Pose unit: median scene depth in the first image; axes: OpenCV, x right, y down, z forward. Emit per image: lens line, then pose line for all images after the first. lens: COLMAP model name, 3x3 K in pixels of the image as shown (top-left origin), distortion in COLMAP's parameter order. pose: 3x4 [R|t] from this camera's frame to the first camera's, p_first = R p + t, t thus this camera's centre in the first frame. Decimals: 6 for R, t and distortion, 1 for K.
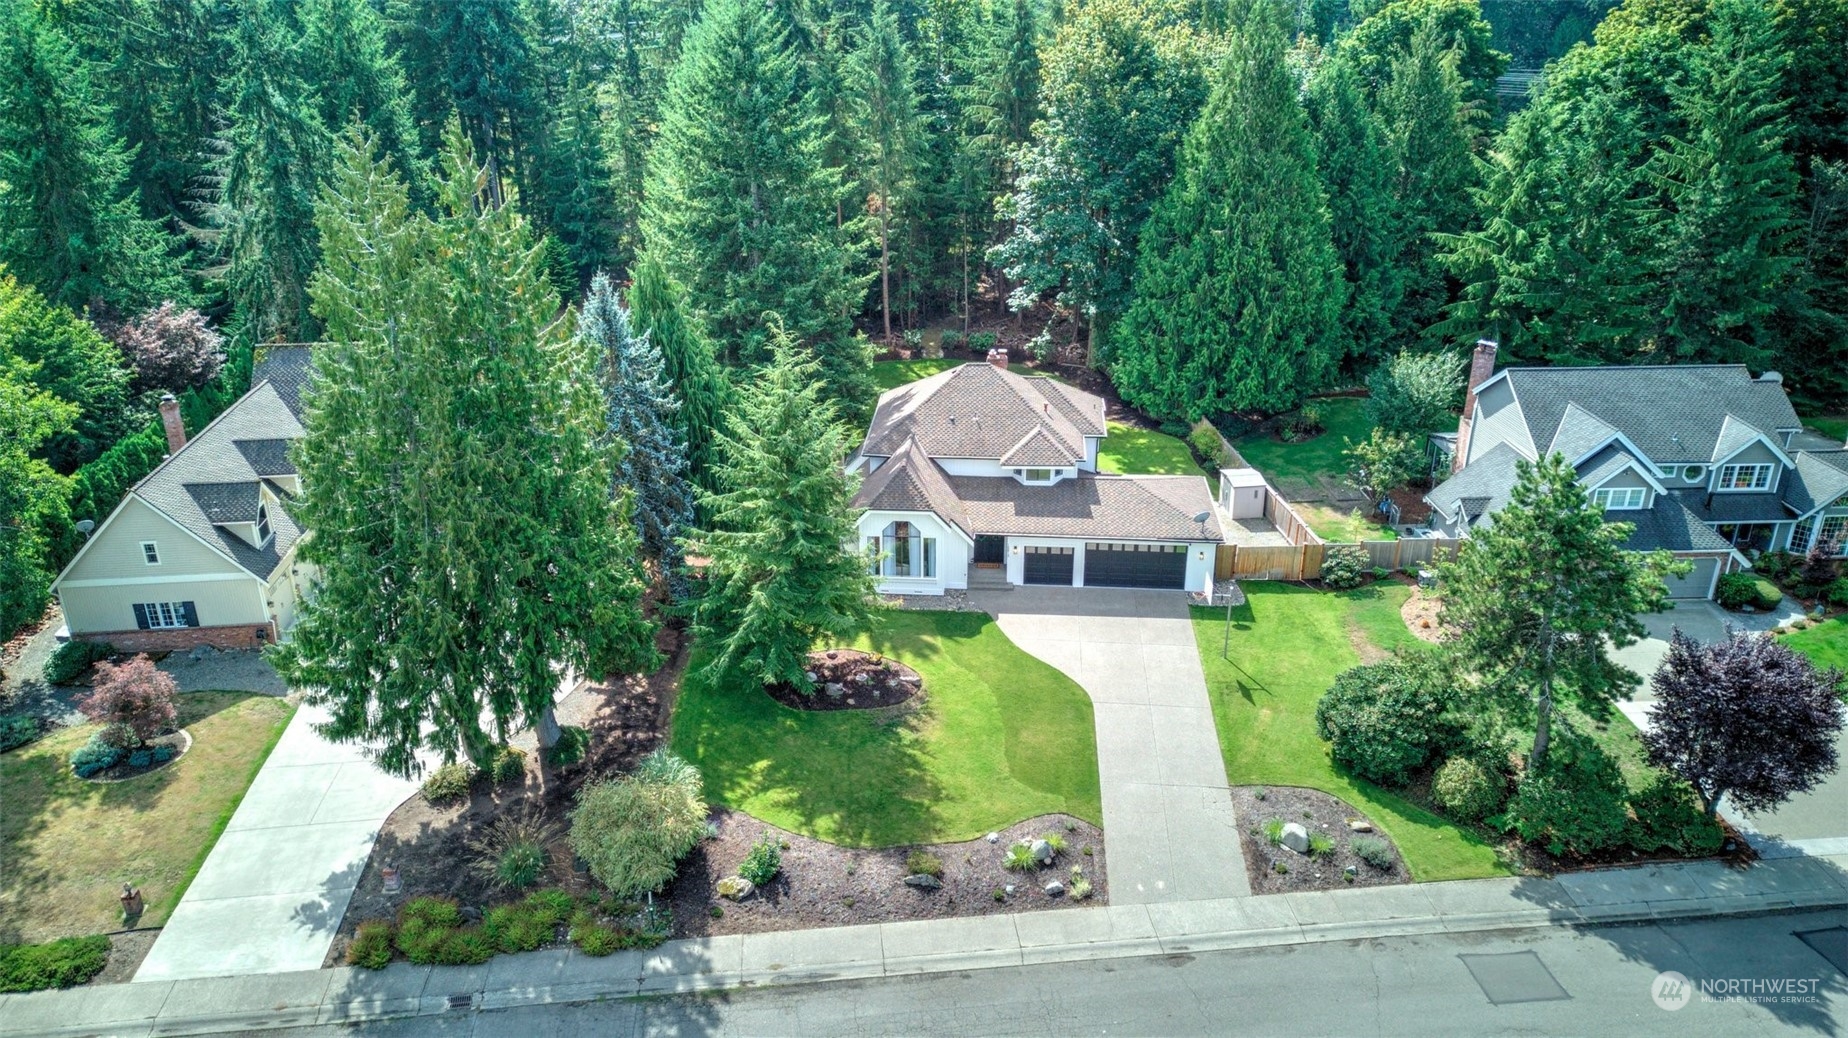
lens RADIAL K [[1354.0, 0, 924.0], [0, 1354.0, 519.0], [0, 0, 1]] dist [0.191840, 0.000078]
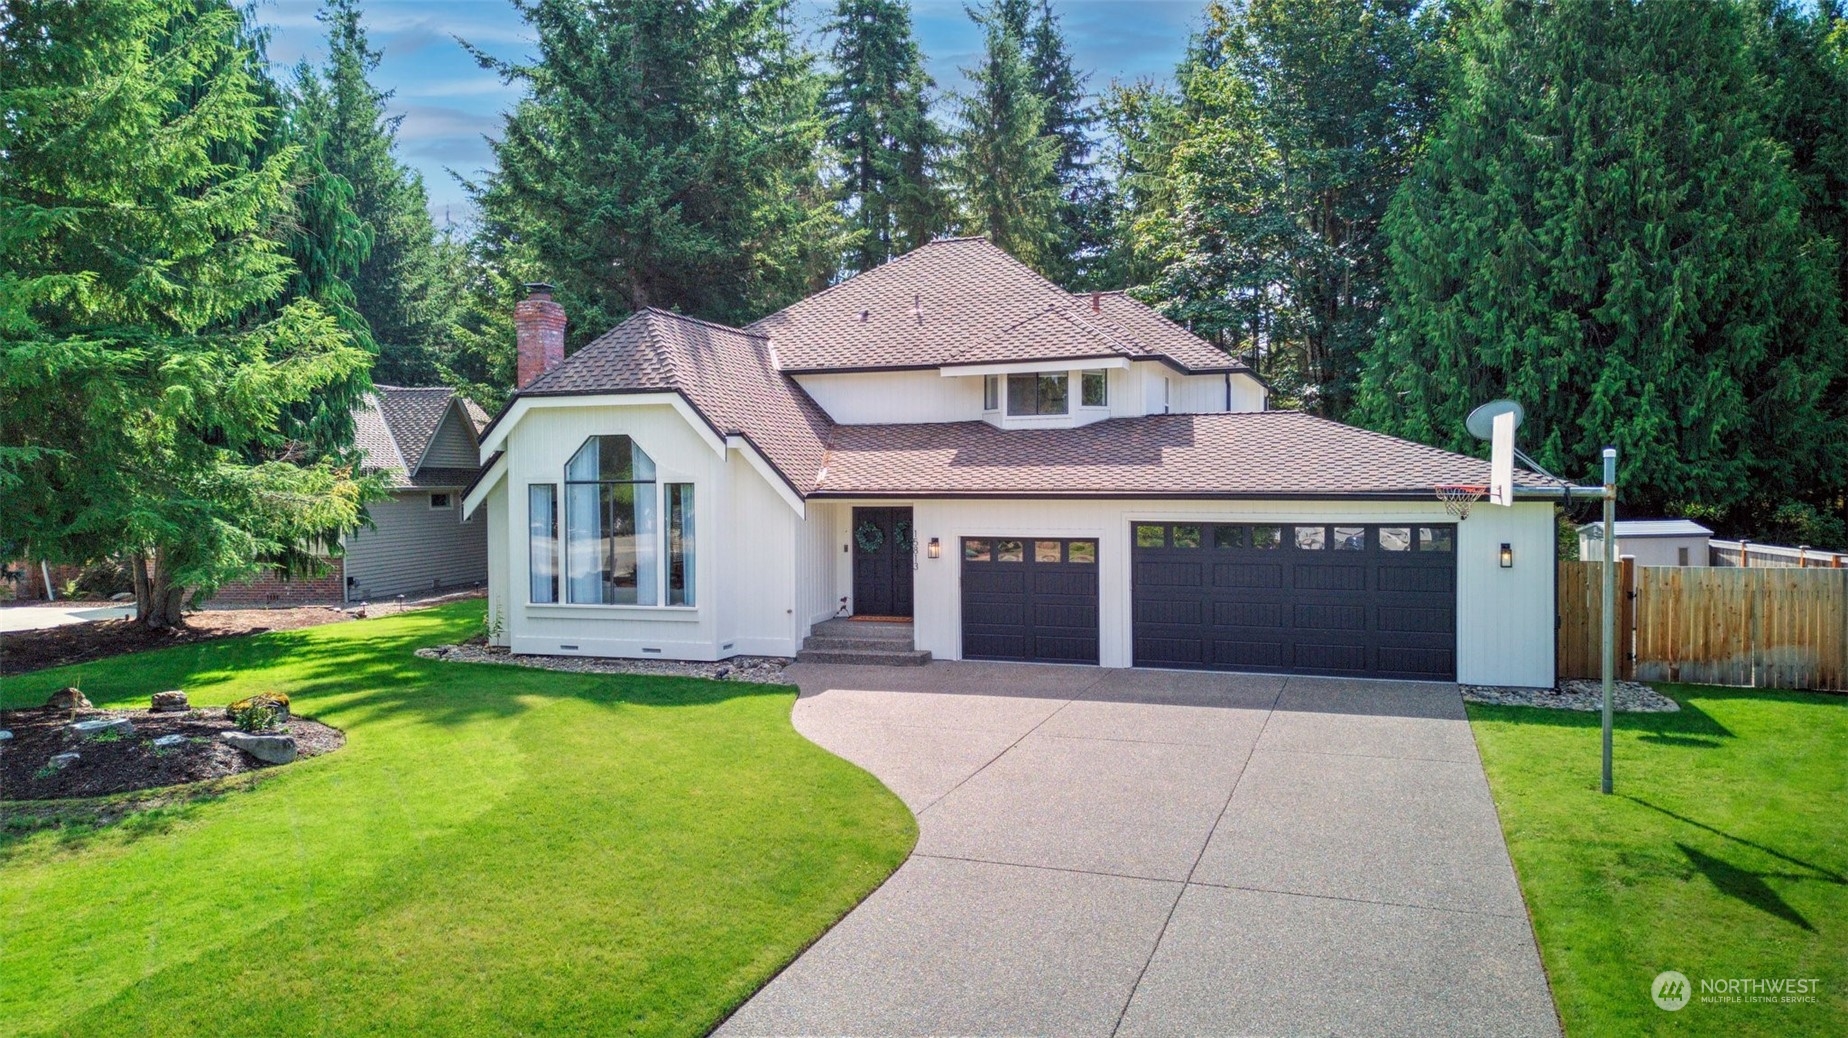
lens RADIAL K [[1265.1, 0, 944.2], [0, 1265.1, 517.0], [0, 0, 1]] dist [0.065578, -0.000927]
pose [[0.963377, -0.001091, -0.268150, 0.158030], [-0.105579, 0.917677, -0.383044, 0.140435], [0.246493, 0.397327, 0.883953, 0.707660]]
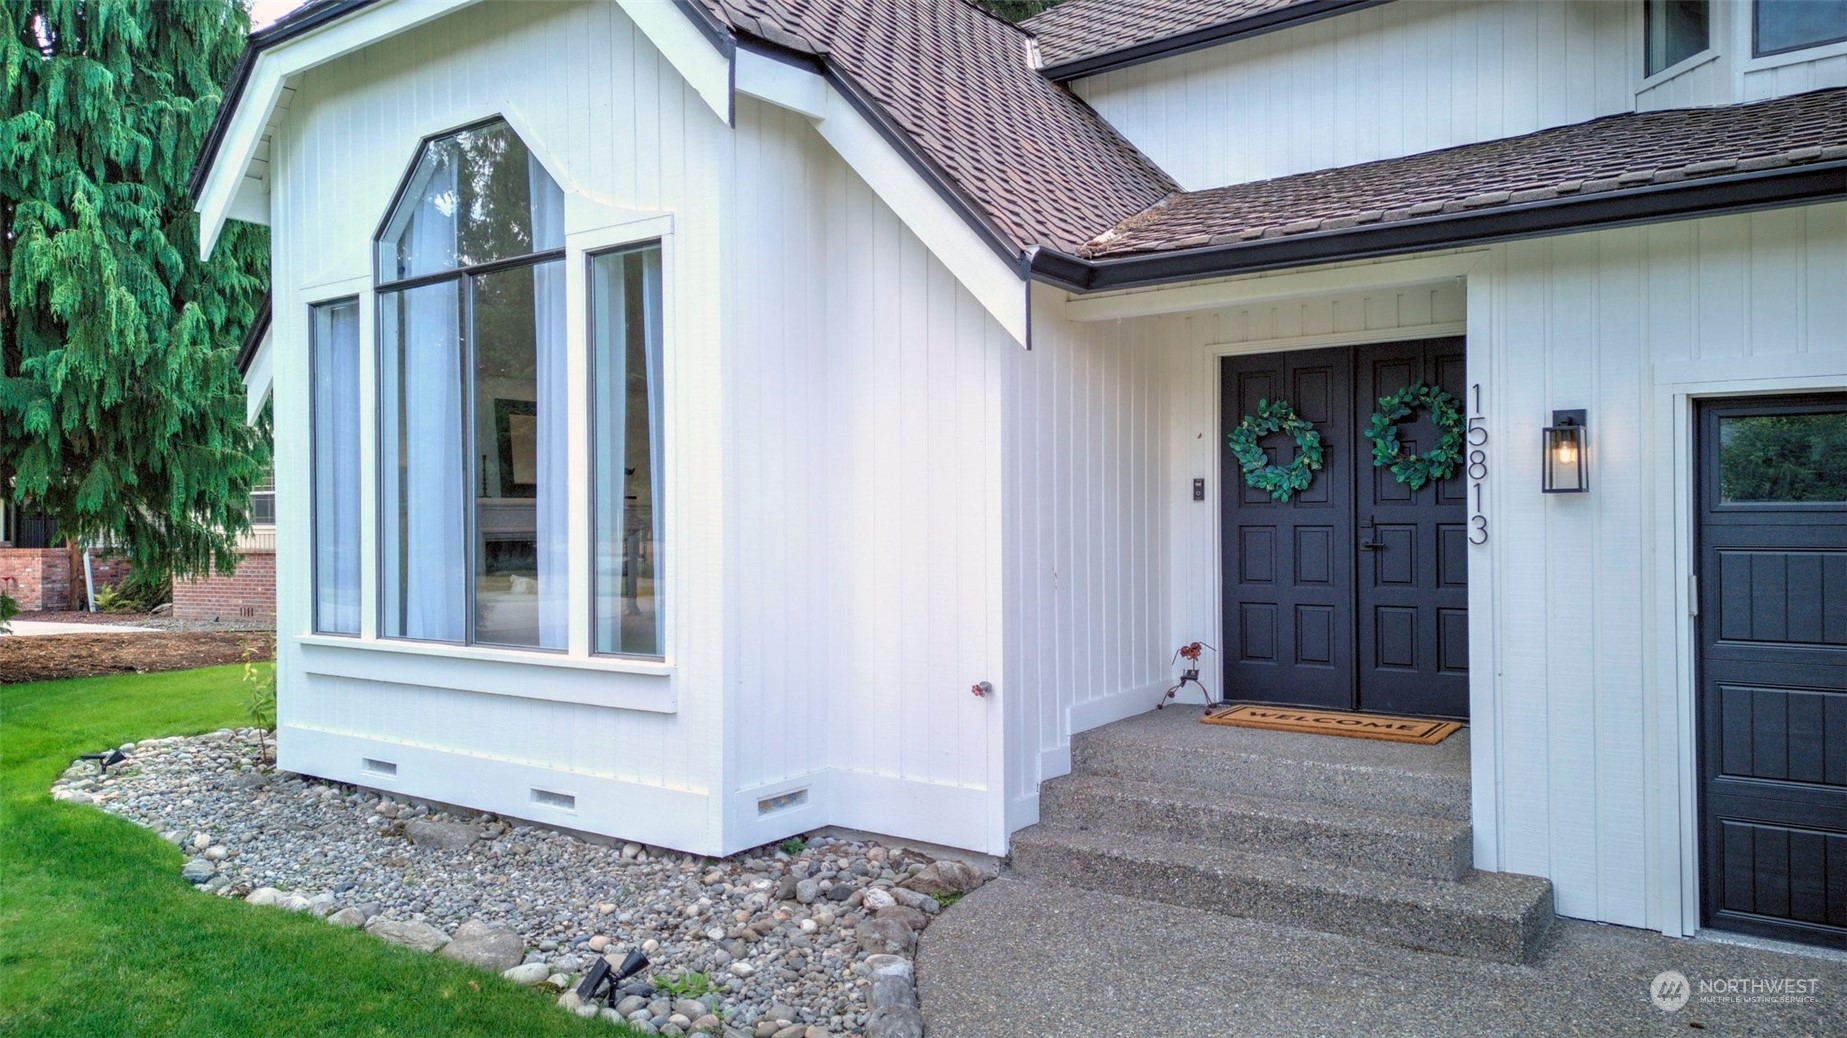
lens RADIAL K [[1318.6, 0, 923.5], [0, 1318.6, 519.0], [0, 0, 1]] dist [0.032827, -0.001266]
pose [[0.837799, -0.008447, -0.545913, 0.079128], [-0.221683, 0.908488, -0.354269, 0.064222], [0.498948, 0.417826, 0.759258, 0.919880]]
